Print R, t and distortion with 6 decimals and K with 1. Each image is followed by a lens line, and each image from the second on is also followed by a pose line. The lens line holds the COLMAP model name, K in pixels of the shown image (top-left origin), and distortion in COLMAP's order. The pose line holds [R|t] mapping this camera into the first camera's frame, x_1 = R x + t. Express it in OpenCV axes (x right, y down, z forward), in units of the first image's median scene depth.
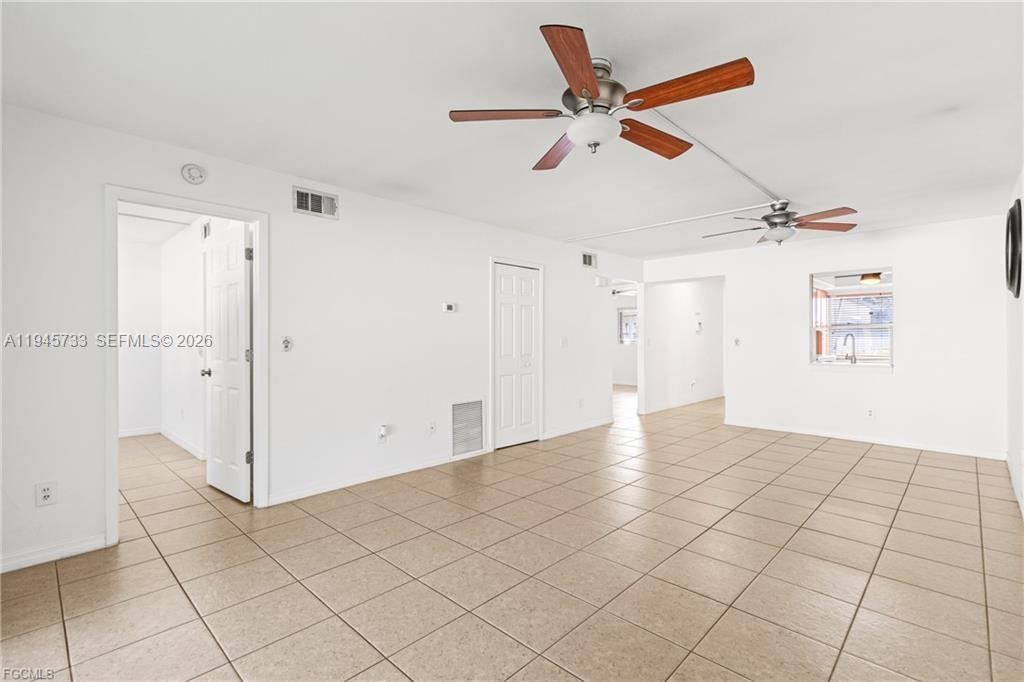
lens RADIAL K [[482.9, 0, 514.2], [0, 482.9, 338.2], [0, 0, 1]] dist [0.013080, 0.000484]
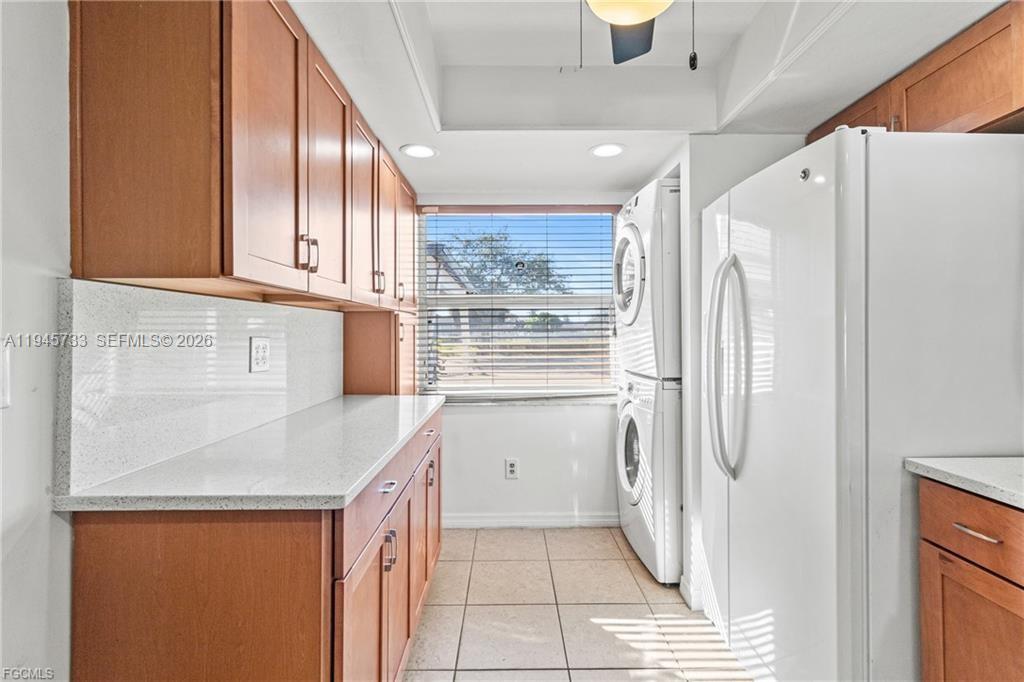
lens RADIAL K [[482.9, 0, 508.0], [0, 482.9, 335.8], [0, 0, 1]] dist [0.013080, 0.000484]
pose [[0.704825, 0.001941, 0.709379, 0.477836], [0.001929, 0.999987, -0.004653, -0.006111], [-0.709379, 0.004648, 0.704812, 0.754843]]
